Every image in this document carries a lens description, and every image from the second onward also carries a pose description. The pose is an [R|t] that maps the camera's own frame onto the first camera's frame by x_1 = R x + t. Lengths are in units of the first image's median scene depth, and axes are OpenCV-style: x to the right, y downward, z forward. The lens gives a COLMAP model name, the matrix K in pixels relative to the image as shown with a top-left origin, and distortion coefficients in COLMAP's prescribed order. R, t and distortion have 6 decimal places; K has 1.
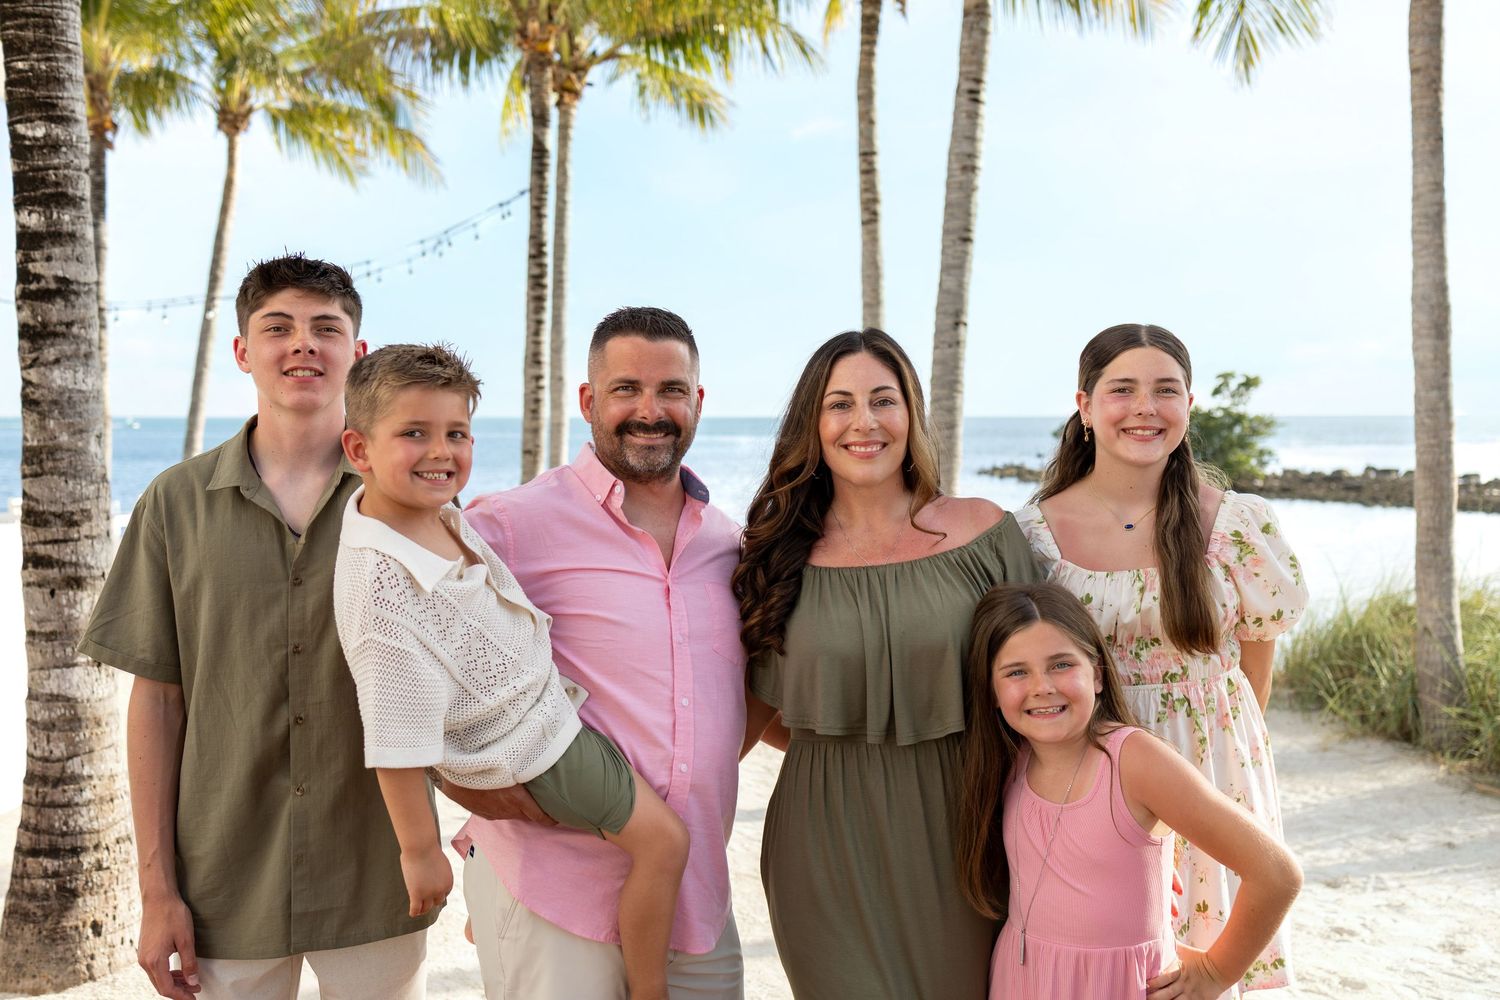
lens RADIAL K [[1582.2, 0, 751.5], [0, 1582.2, 531.6], [0, 0, 1]] dist [0.041014, 0.000376]
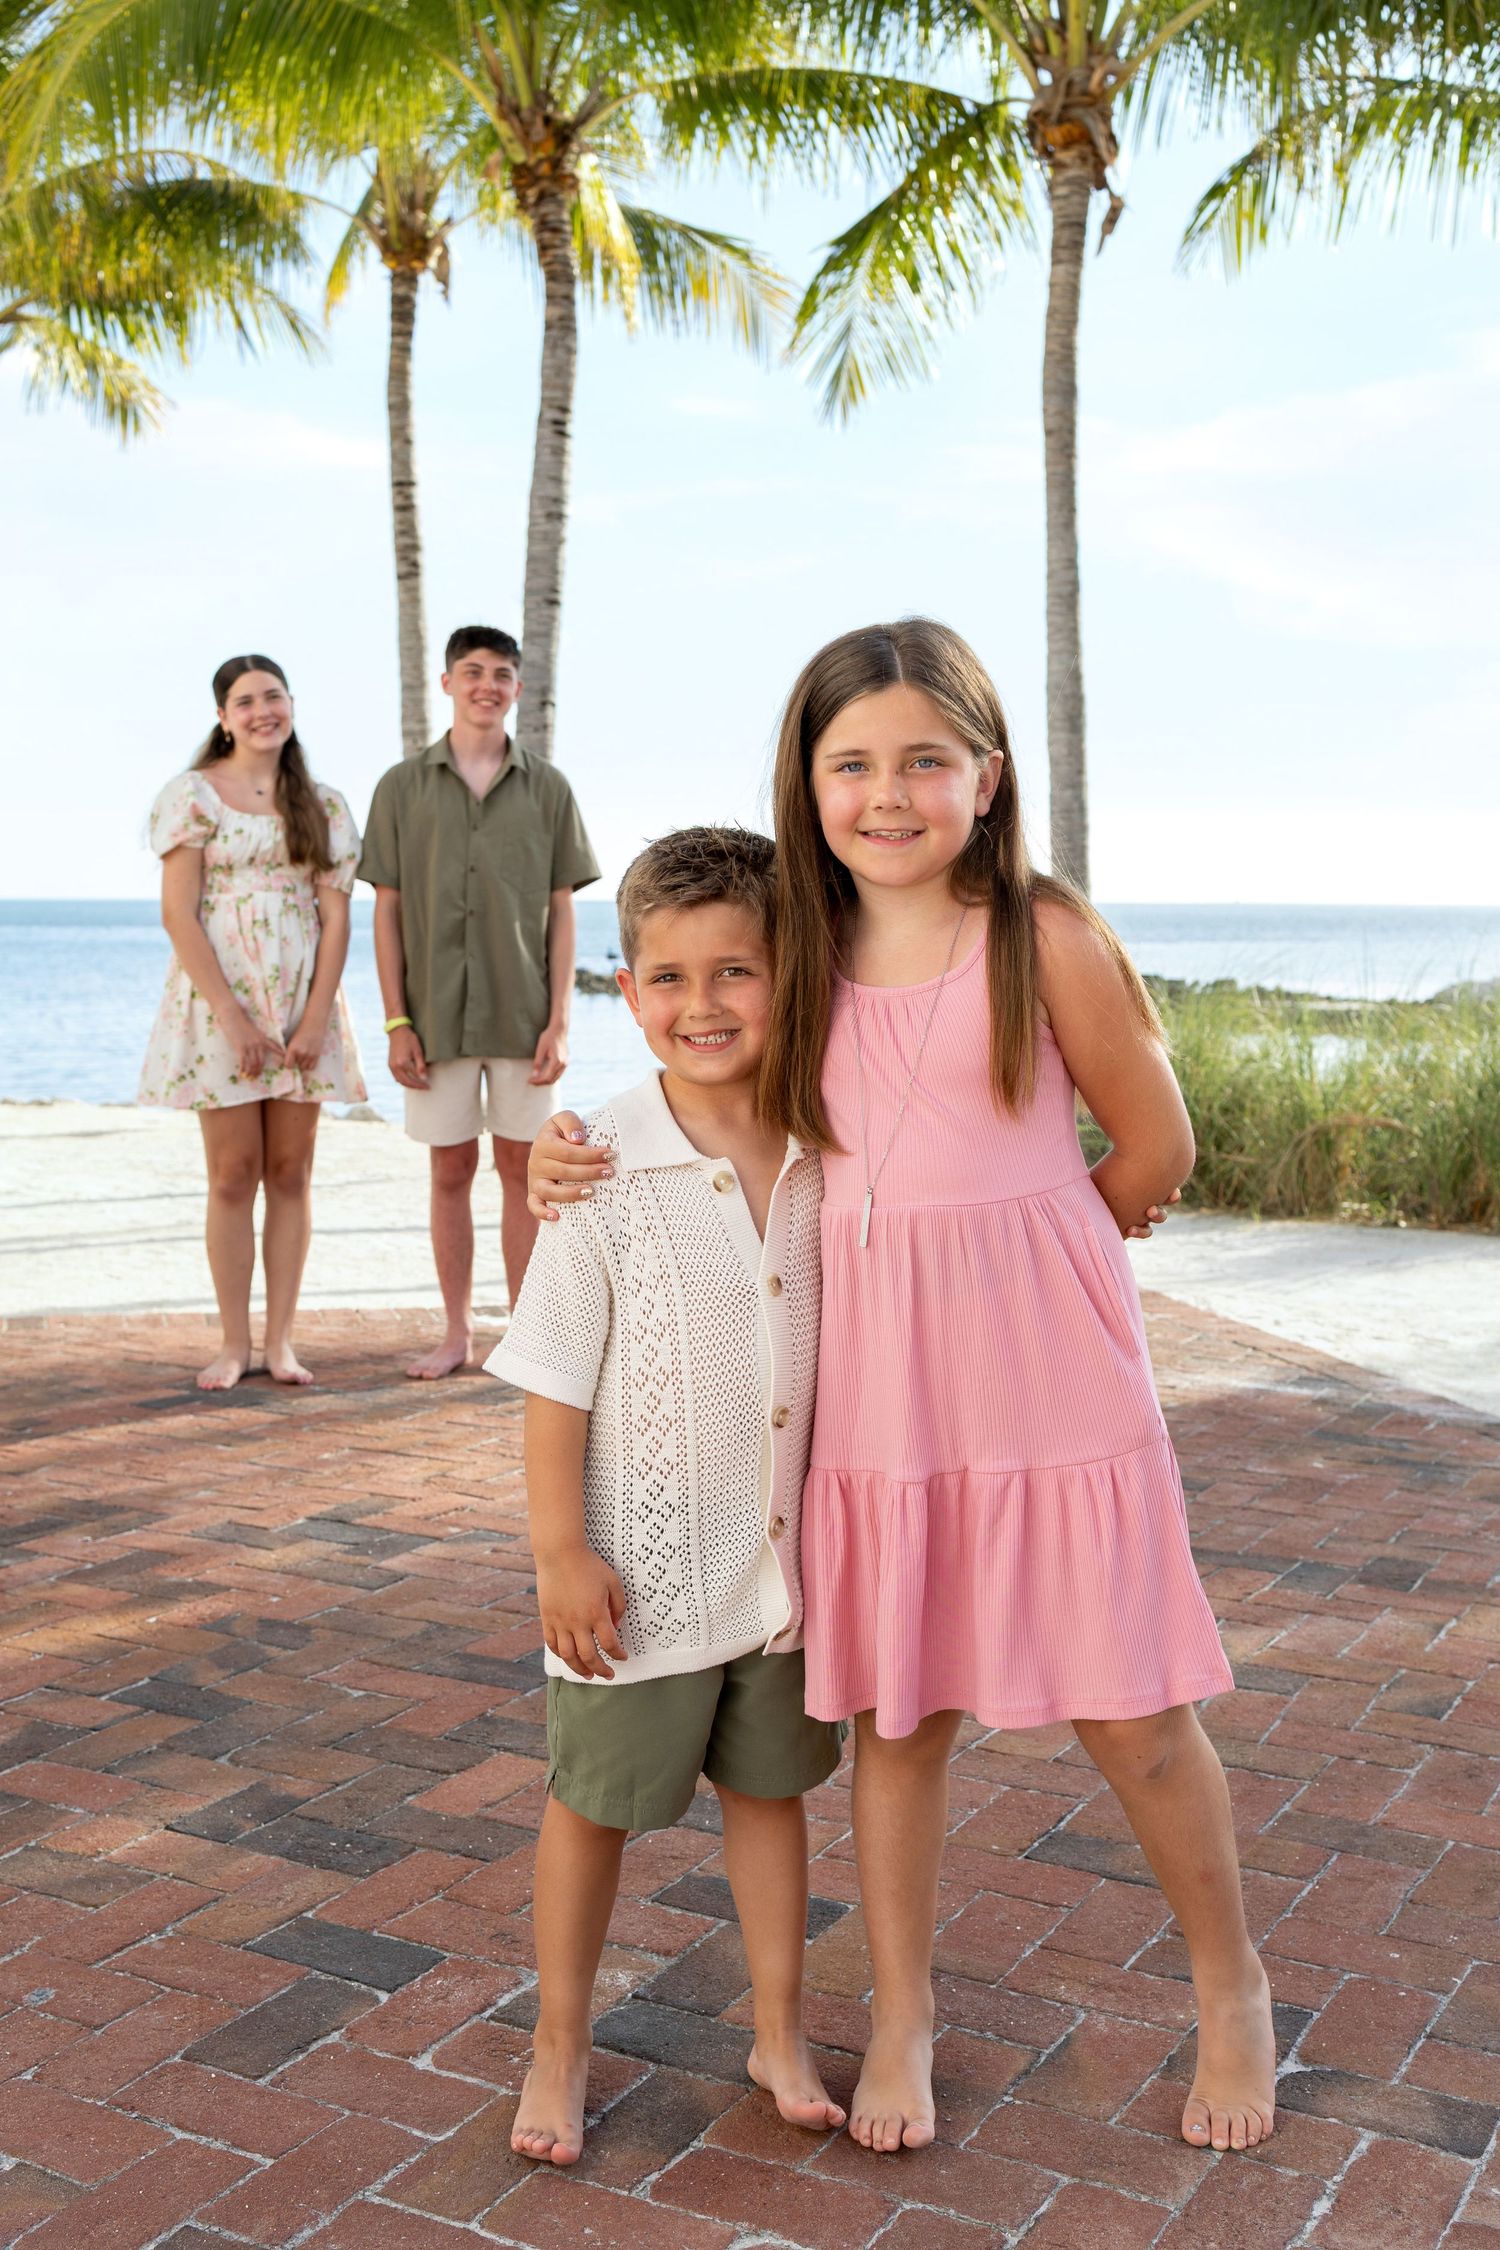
lens RADIAL K [[2373.4, 0, 750.0], [0, 2373.4, 1125.0], [0, 0, 1]] dist [0.041014, 0.000376]
pose [[0.972505, -0.014271, 0.232443, -0.033489], [0.006831, 0.999439, 0.032779, 0.028678], [-0.232781, -0.030290, 0.972057, -0.141436]]
